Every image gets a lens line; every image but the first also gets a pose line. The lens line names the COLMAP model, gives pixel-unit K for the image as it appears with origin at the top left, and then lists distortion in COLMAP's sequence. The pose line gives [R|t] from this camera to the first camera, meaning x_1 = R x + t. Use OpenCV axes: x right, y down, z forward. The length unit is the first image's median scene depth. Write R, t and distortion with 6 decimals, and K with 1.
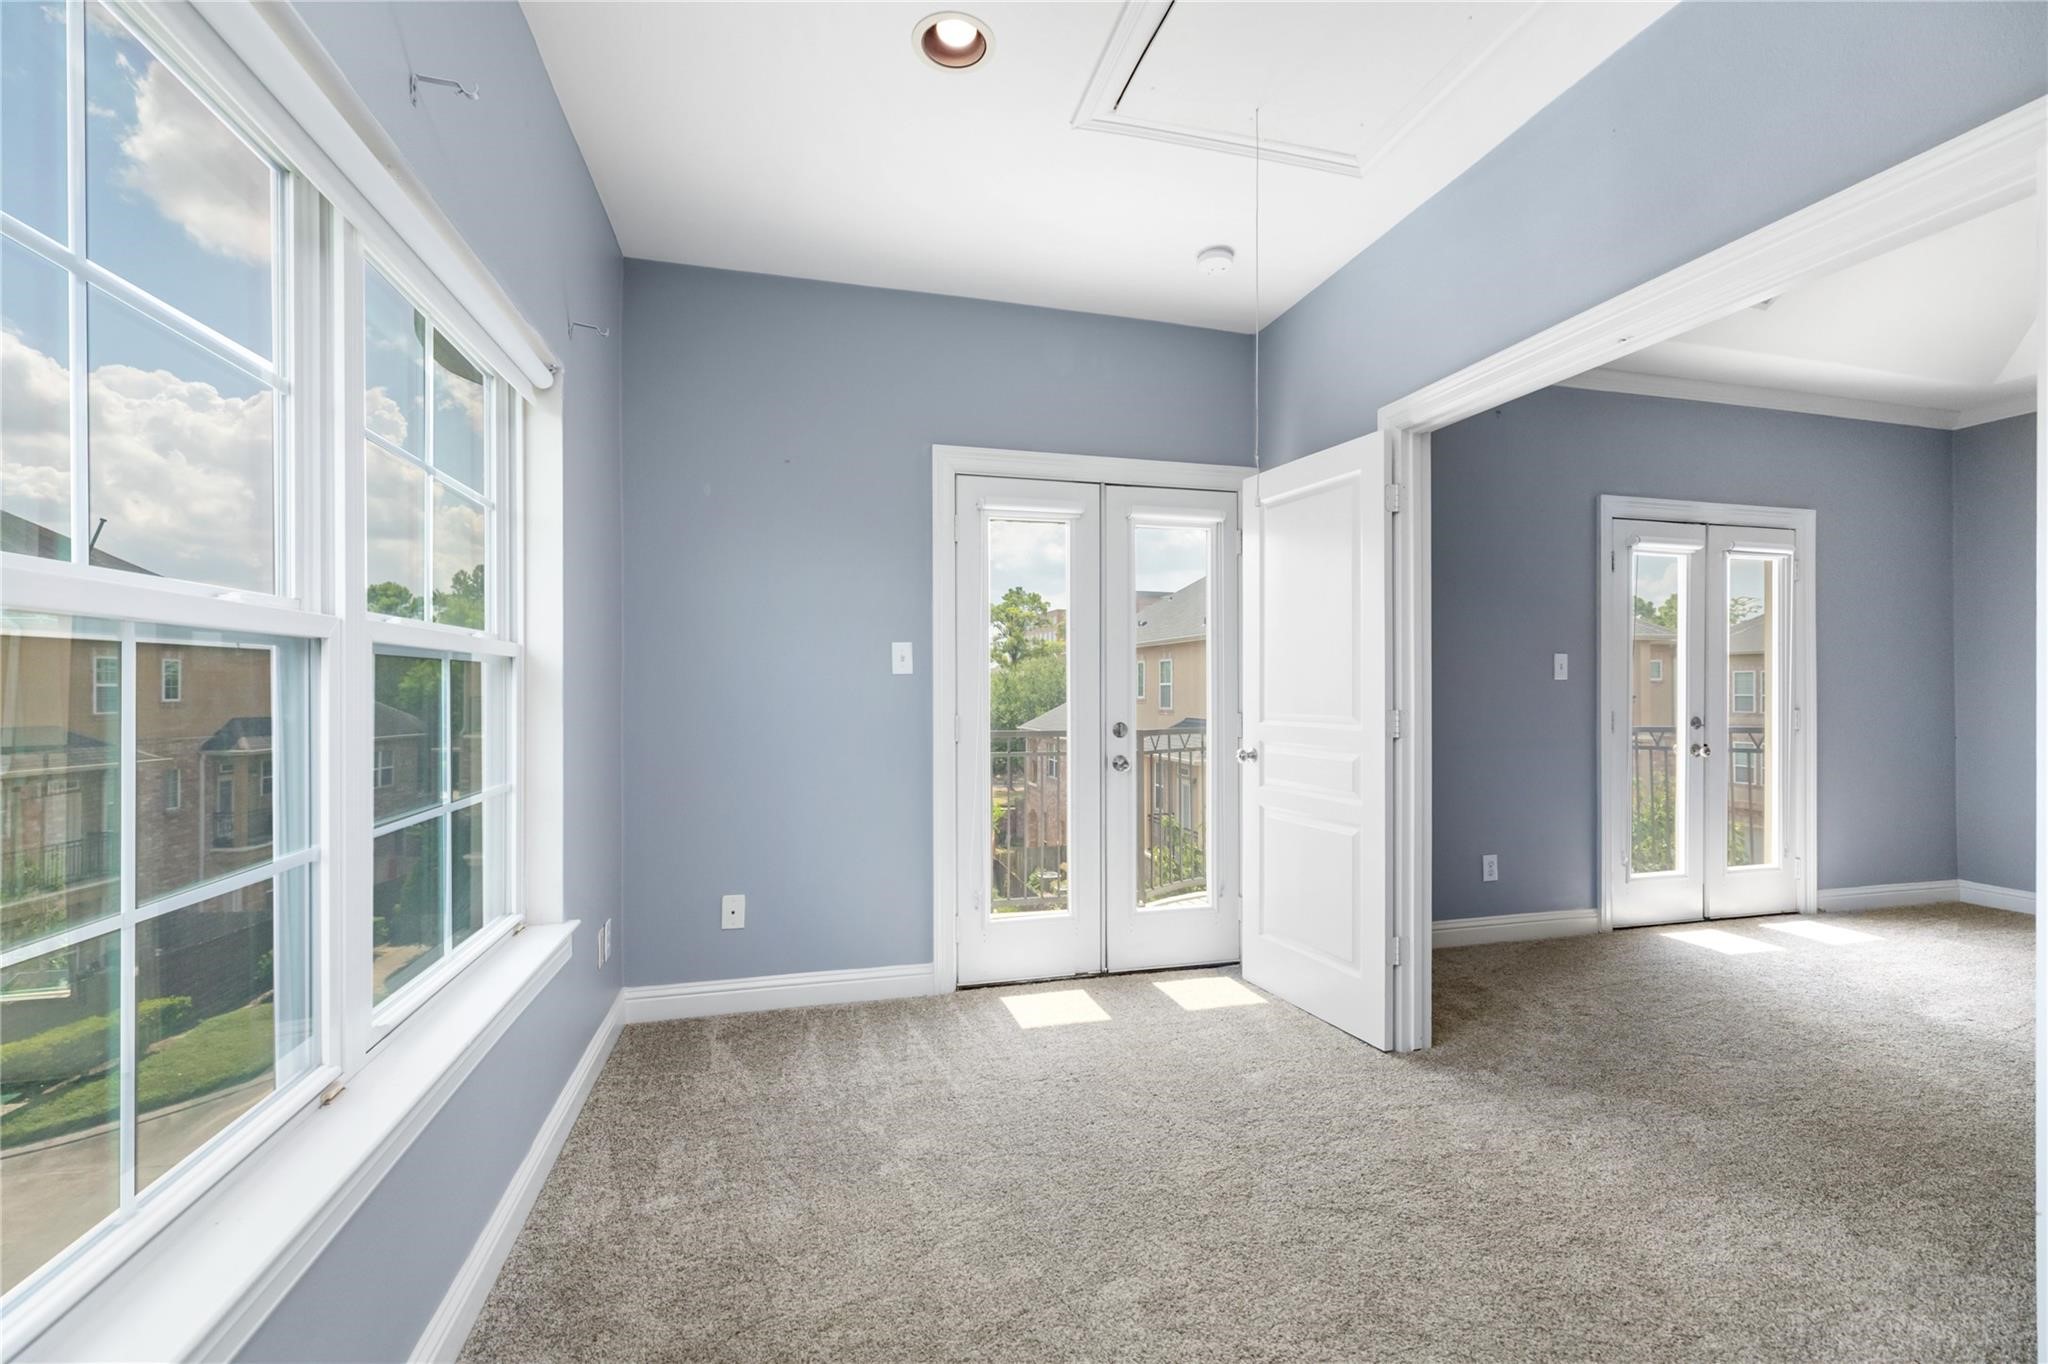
lens RADIAL K [[883.2, 0, 1023.4], [0, 883.2, 689.8], [0, 0, 1]] dist [-0.003169, 0.000527]
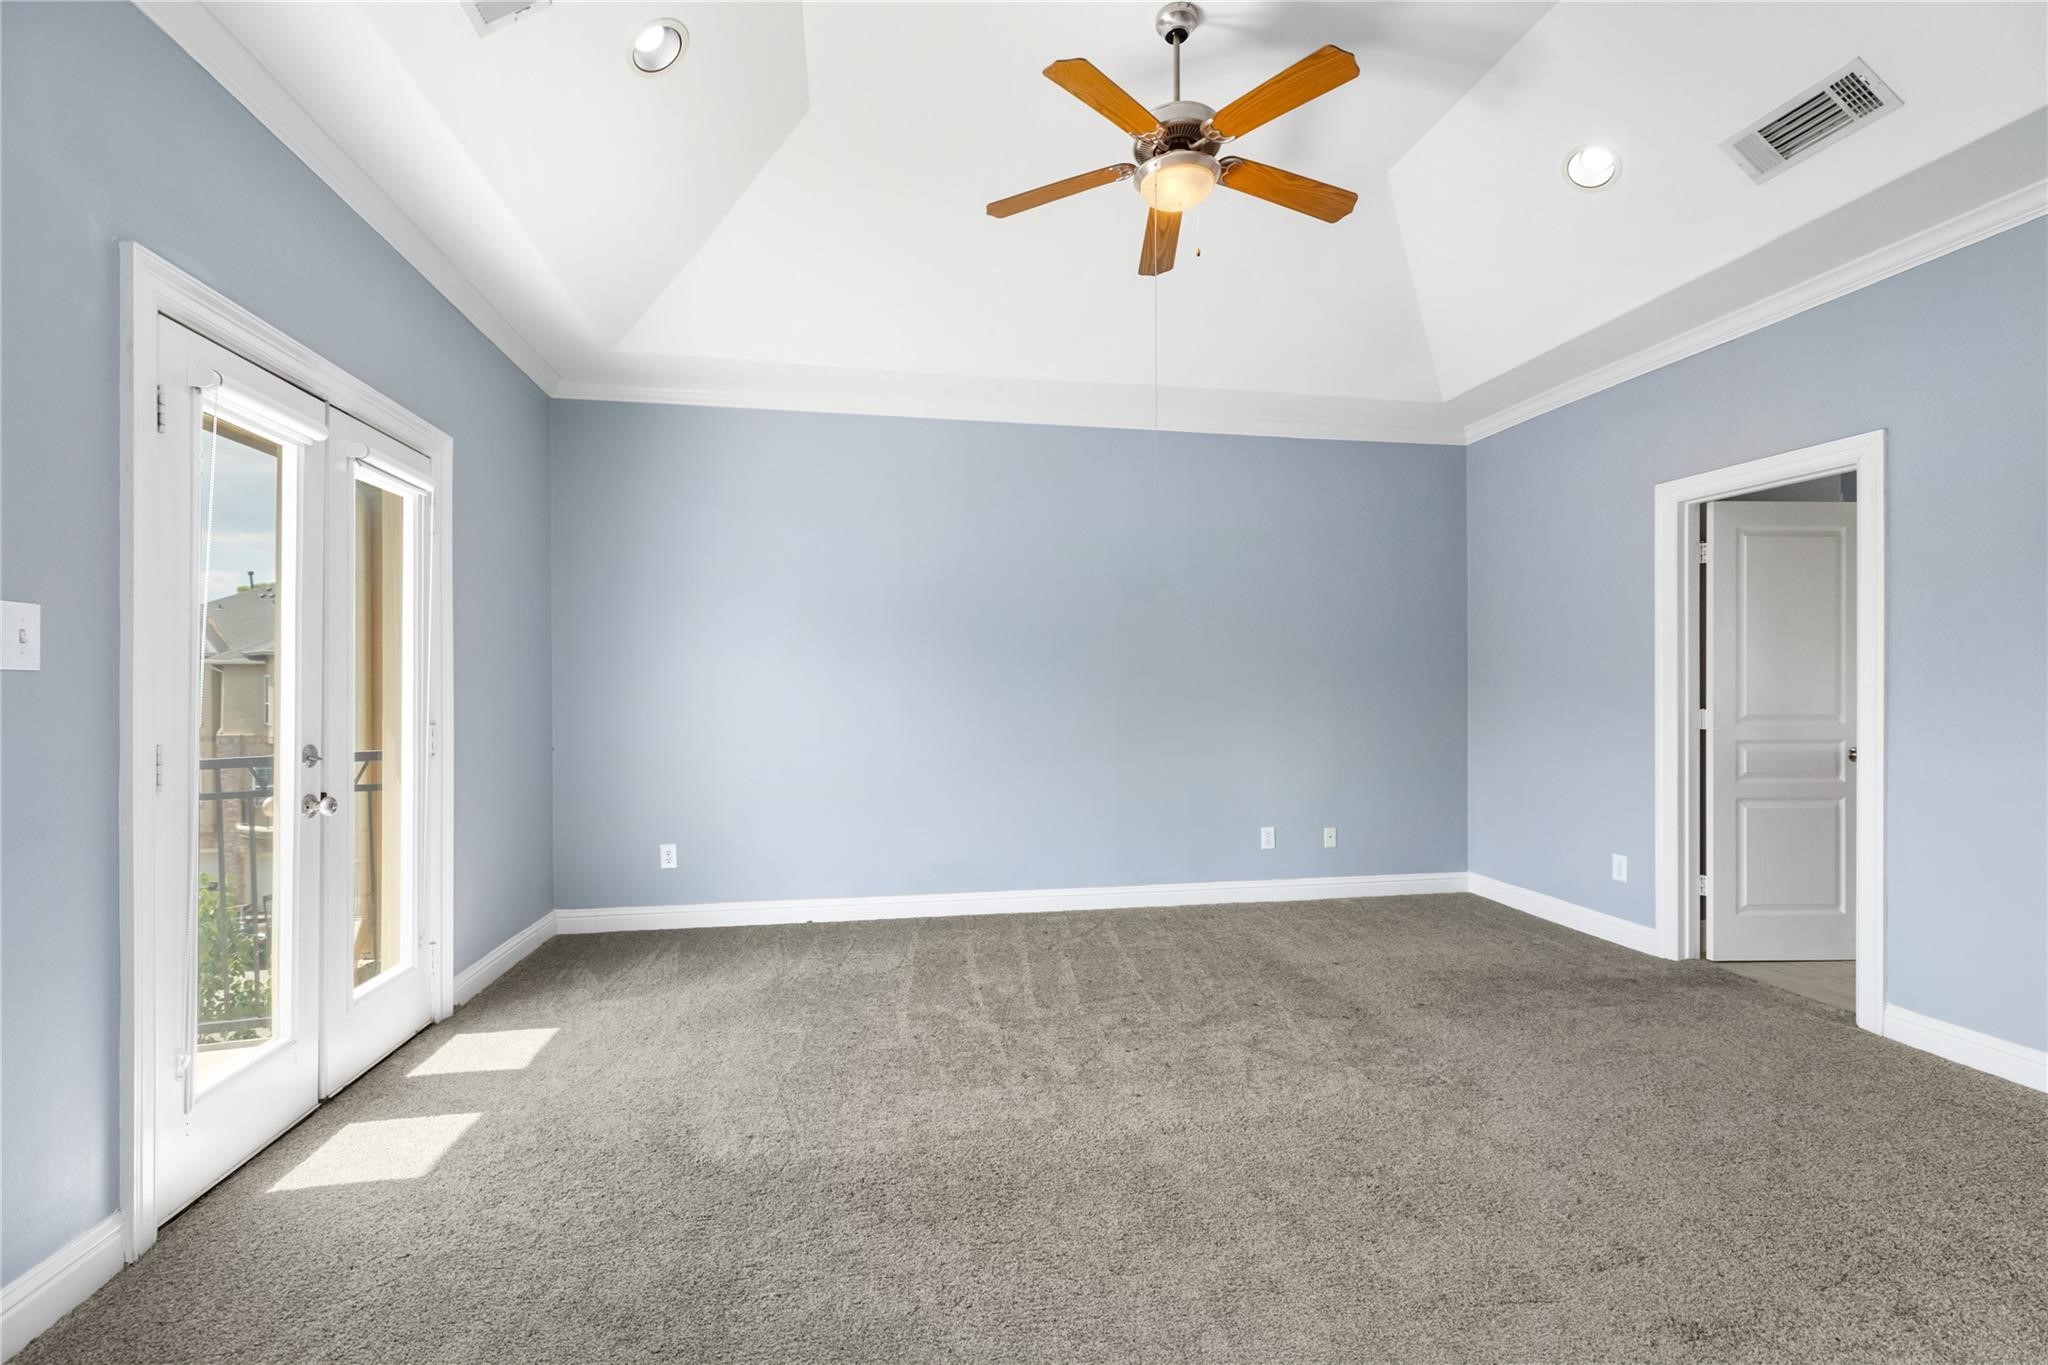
lens RADIAL K [[883.2, 0, 1029.9], [0, 883.2, 688.2], [0, 0, 1]] dist [-0.003169, 0.000527]
pose [[0.096077, 0.002554, 0.995371, 0.257850], [0.008561, 0.999958, -0.003392, 0.000817], [-0.995337, 0.008848, 0.096051, 0.499655]]
